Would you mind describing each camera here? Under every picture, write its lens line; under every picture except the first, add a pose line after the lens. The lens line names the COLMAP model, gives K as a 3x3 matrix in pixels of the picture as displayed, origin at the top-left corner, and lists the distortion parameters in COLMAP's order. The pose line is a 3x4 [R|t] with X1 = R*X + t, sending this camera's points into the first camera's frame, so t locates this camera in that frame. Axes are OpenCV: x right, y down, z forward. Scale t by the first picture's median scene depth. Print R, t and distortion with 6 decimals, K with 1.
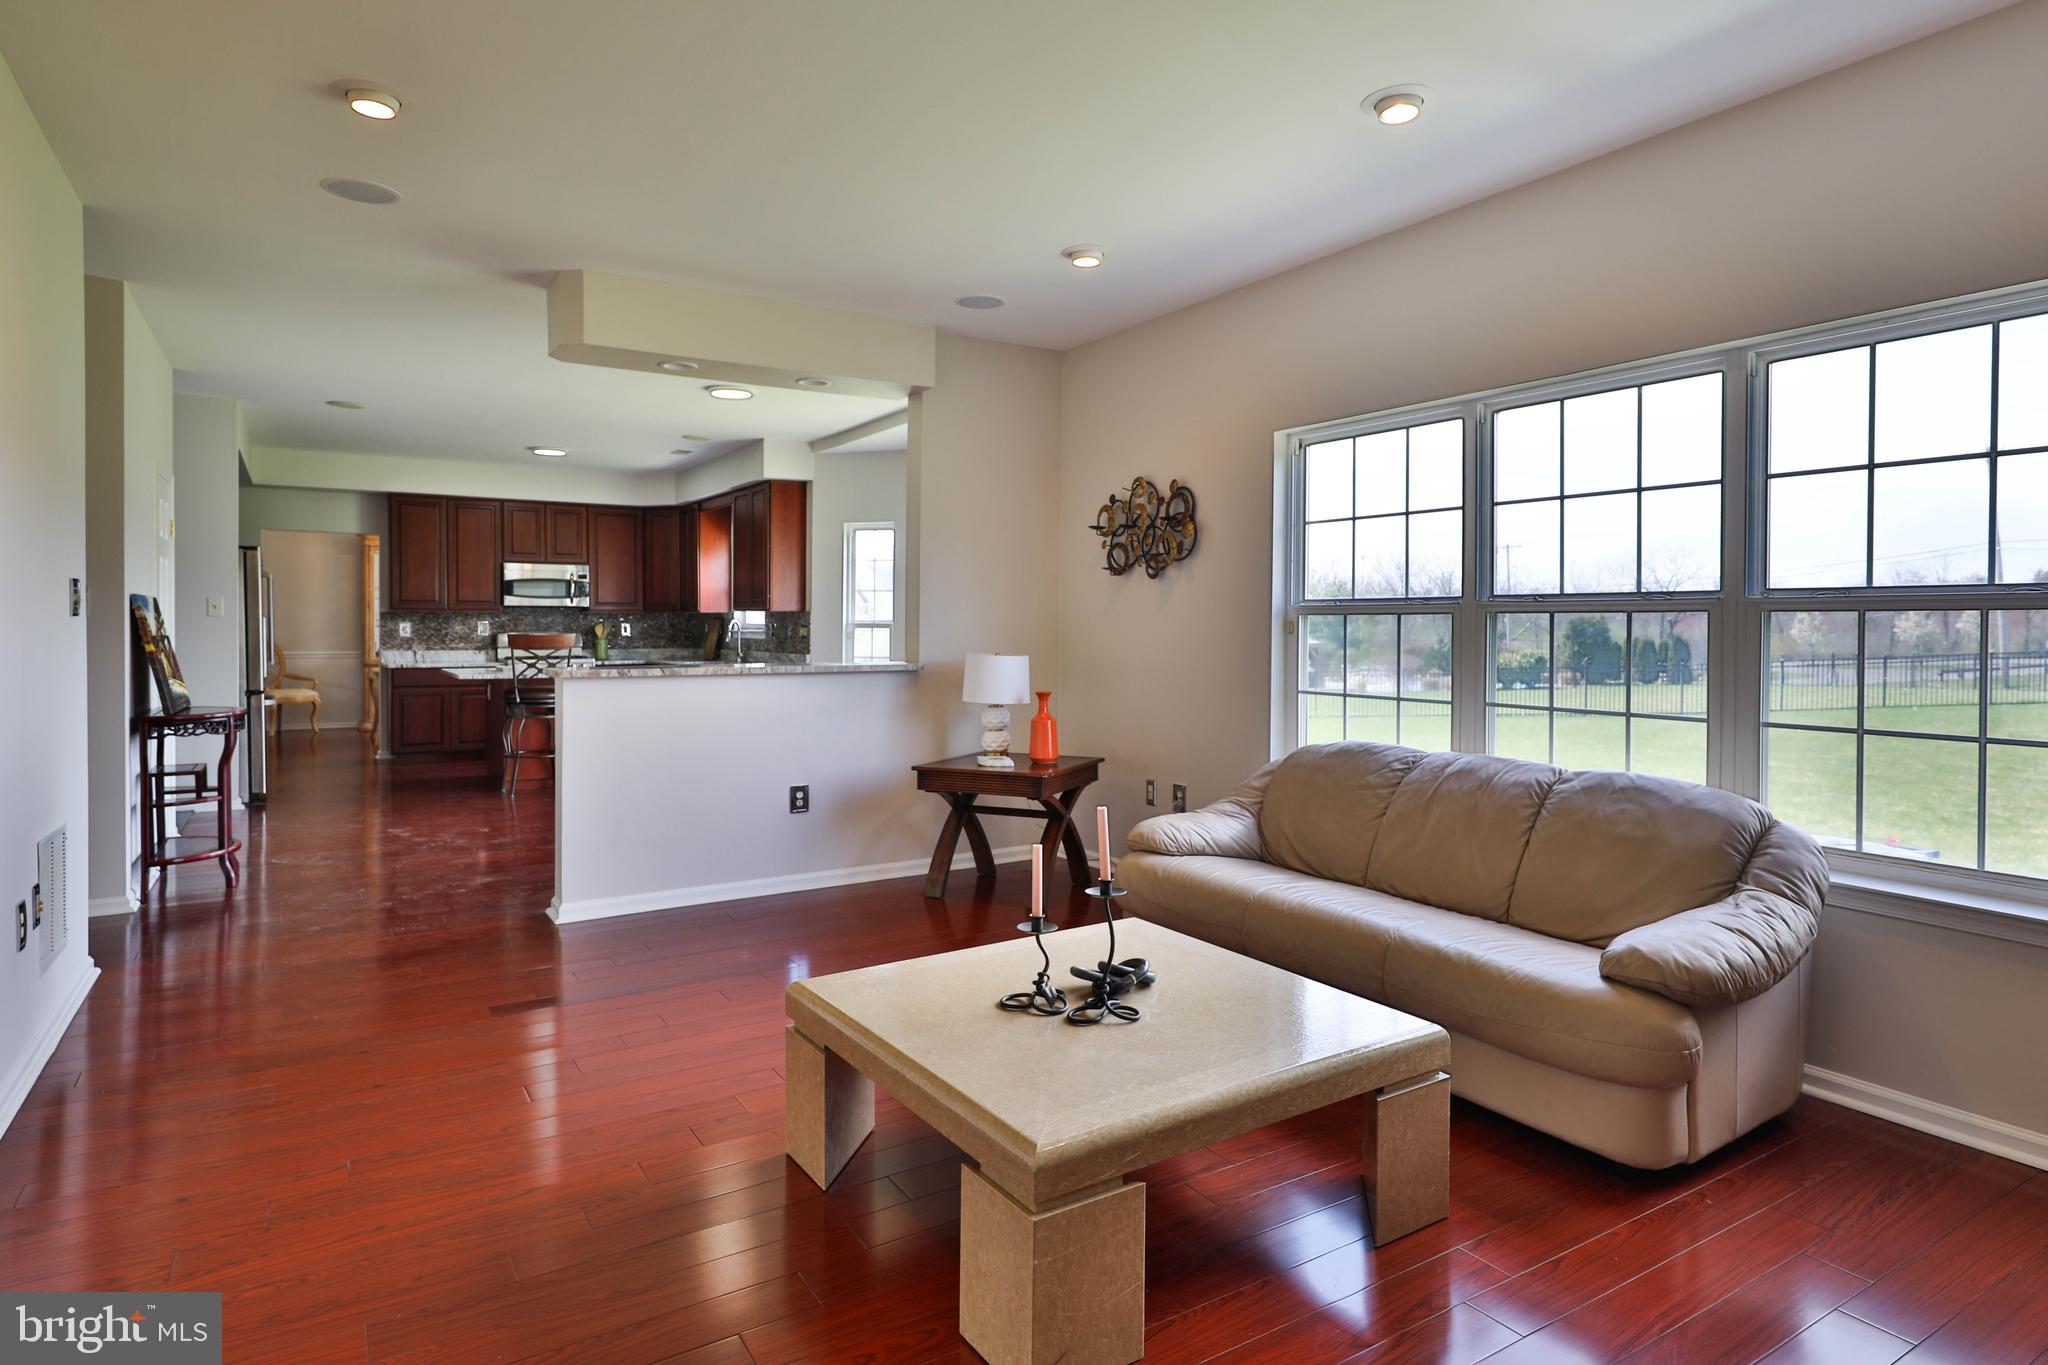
lens RADIAL K [[1097.9, 0, 1063.0], [0, 1097.9, 637.5], [0, 0, 1]] dist [0.002443, -0.007381]
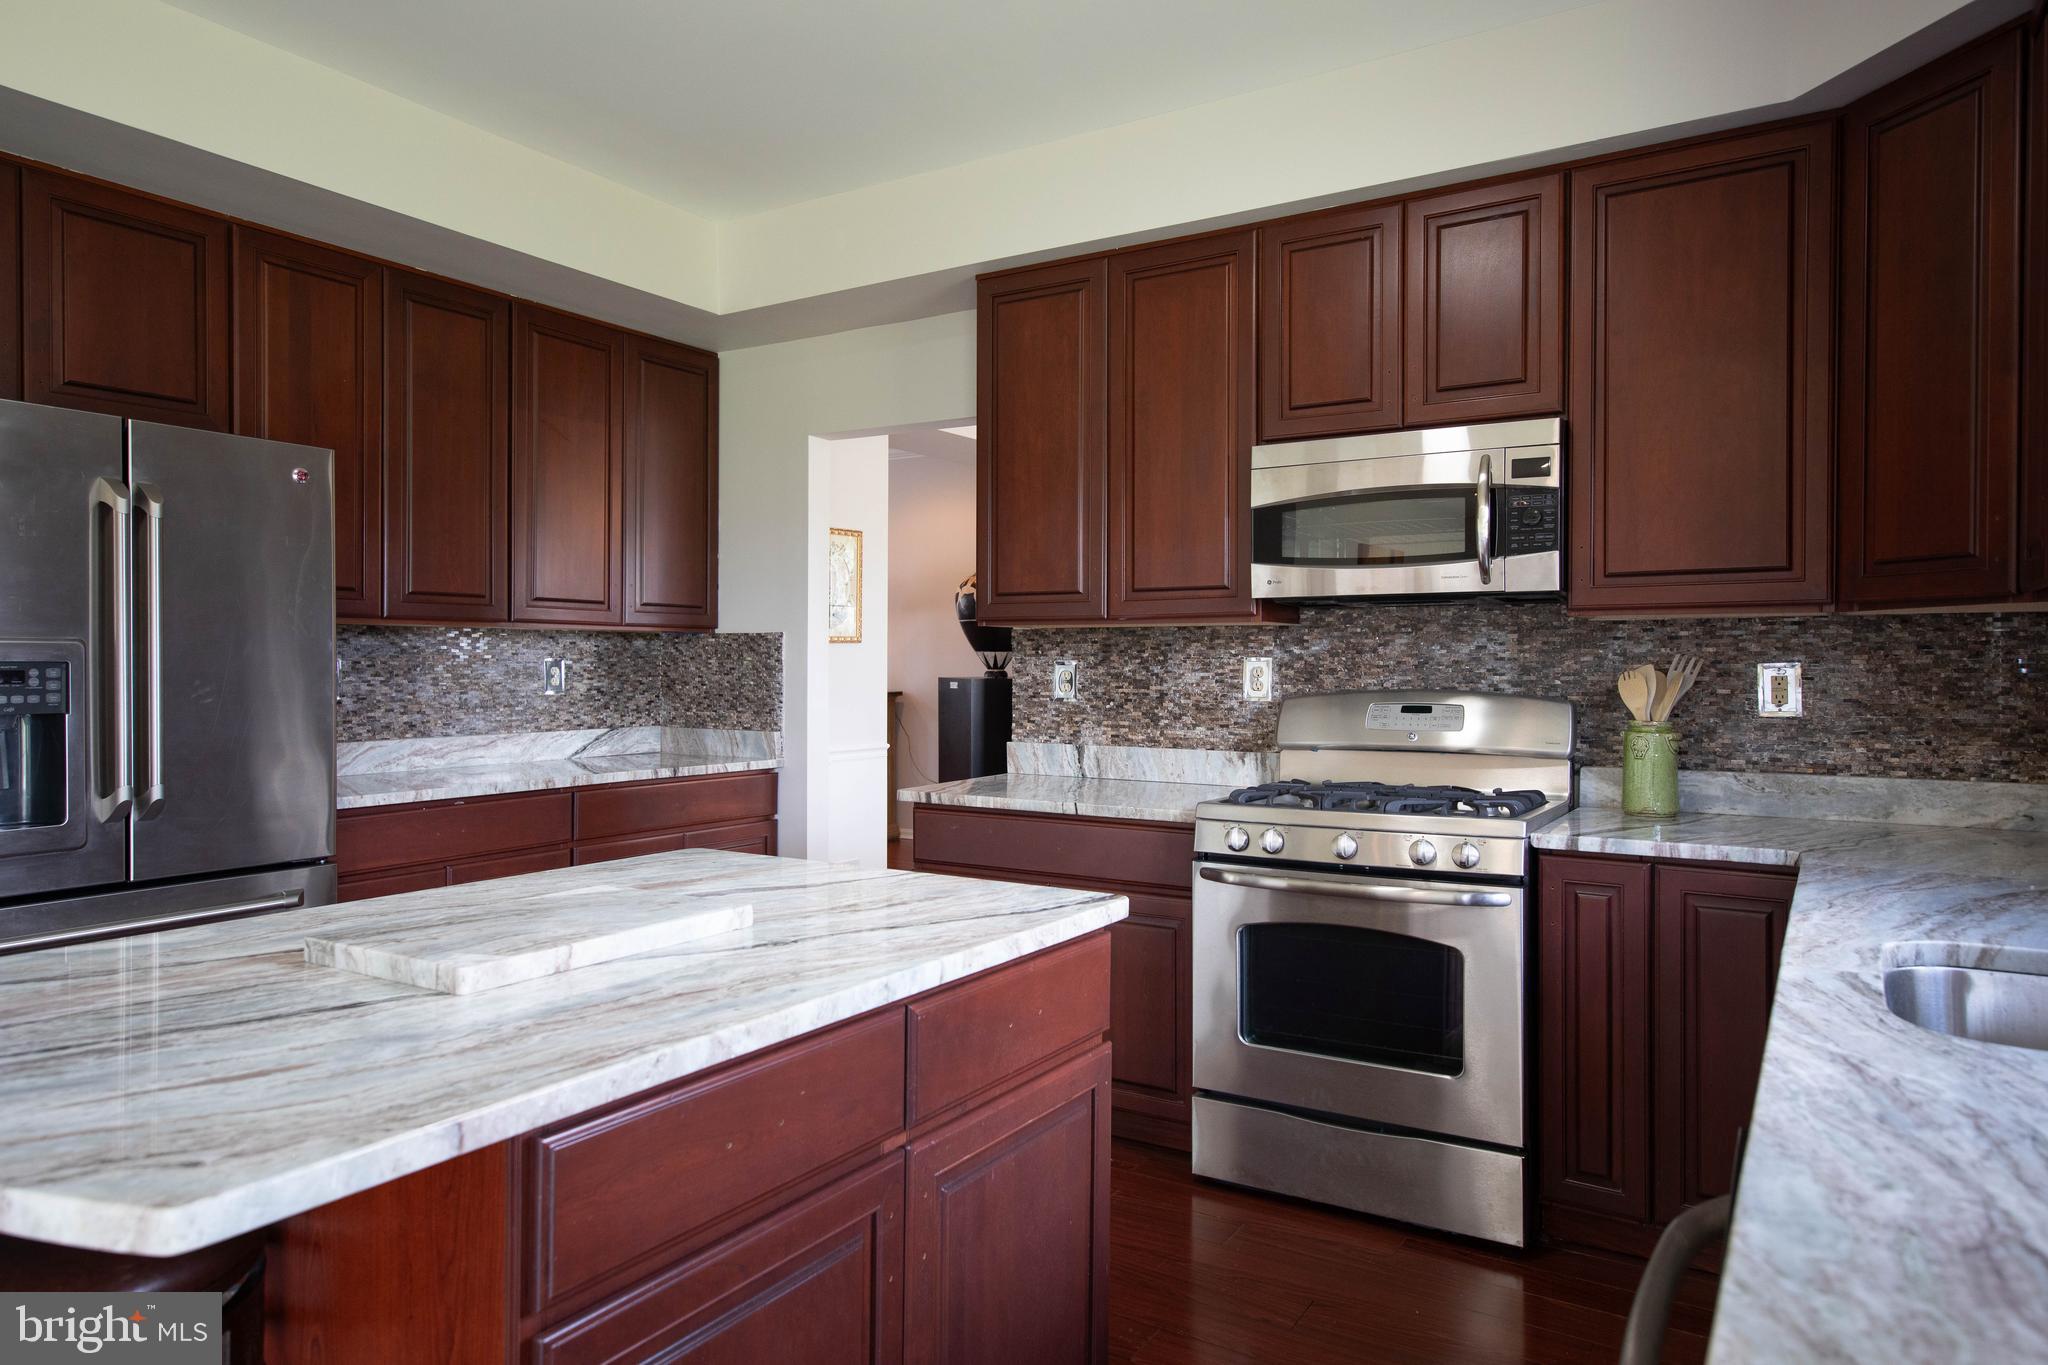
lens RADIAL K [[1316.5, 0, 1022.7], [0, 1316.5, 674.1], [0, 0, 1]] dist [0.027103, 0.000305]
pose [[0.397155, 0.007046, -0.917724, -0.225085], [-0.010963, 0.999936, 0.002932, -0.010361], [0.917686, 0.008897, 0.397207, 0.813175]]
